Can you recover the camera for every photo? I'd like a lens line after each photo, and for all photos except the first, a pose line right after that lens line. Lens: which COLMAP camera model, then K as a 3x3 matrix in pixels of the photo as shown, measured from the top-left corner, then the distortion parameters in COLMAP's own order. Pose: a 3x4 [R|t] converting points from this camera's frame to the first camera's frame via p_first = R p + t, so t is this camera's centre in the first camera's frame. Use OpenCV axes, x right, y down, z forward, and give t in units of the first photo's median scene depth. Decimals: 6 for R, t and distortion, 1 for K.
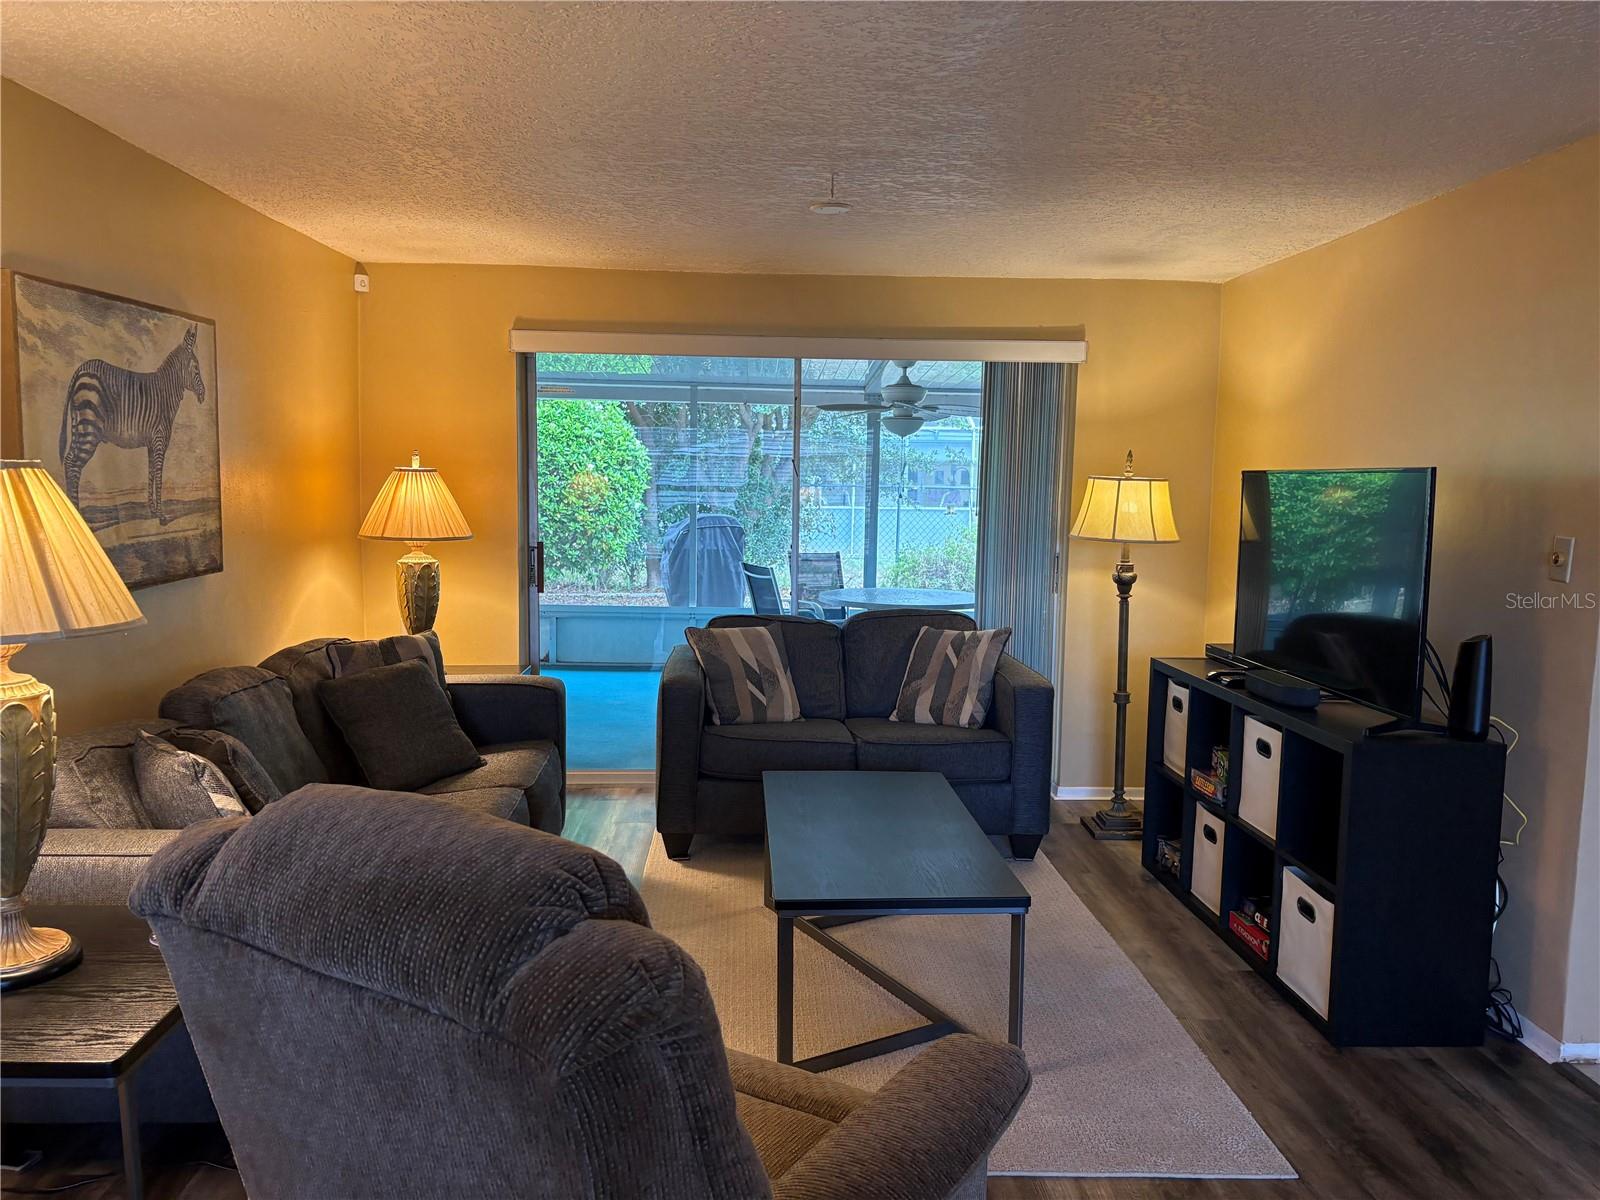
lens RADIAL K [[1218.4, 0, 784.0], [0, 1218.4, 605.8], [0, 0, 1]] dist [0.035253, -0.005409]
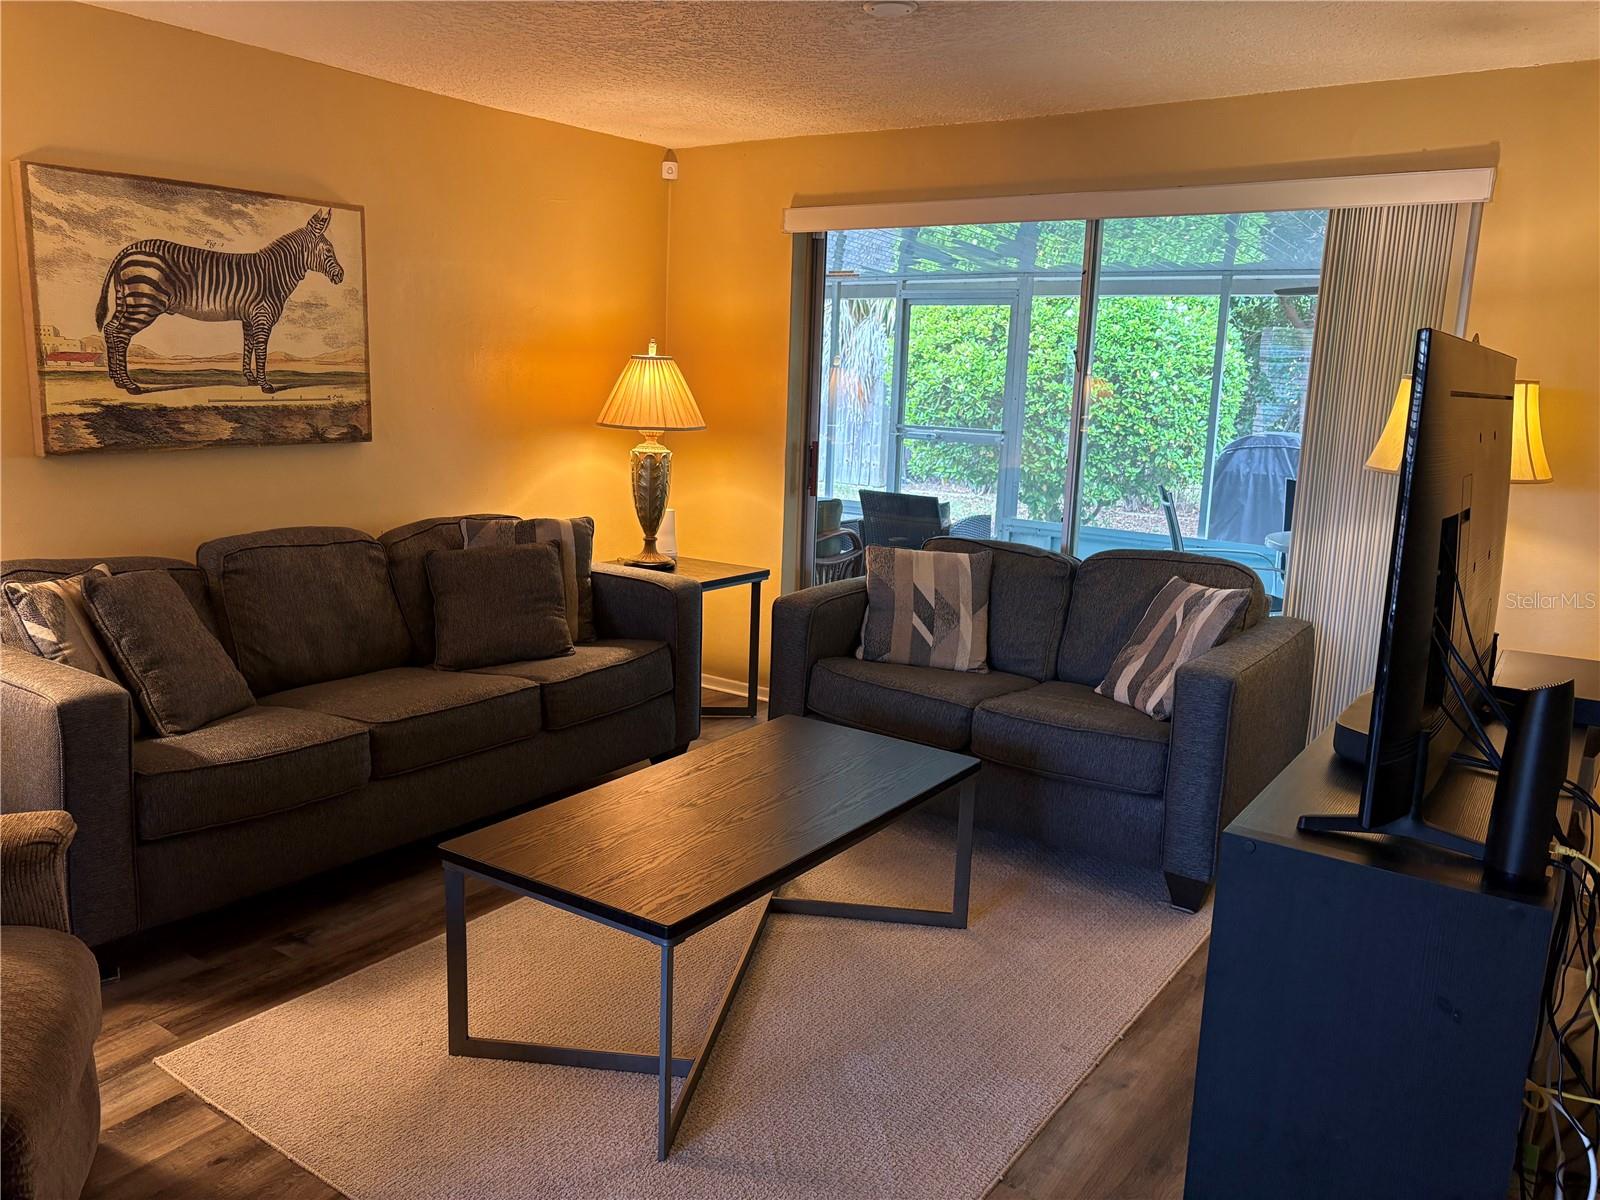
lens RADIAL K [[1218.4, 0, 799.5], [0, 1218.4, 592.8], [0, 0, 1]] dist [0.035253, -0.005409]
pose [[0.794806, 0.124031, -0.594053, 0.404797], [-0.091211, 0.992187, 0.085122, -0.017214], [0.599970, -0.013471, 0.799909, 0.280132]]
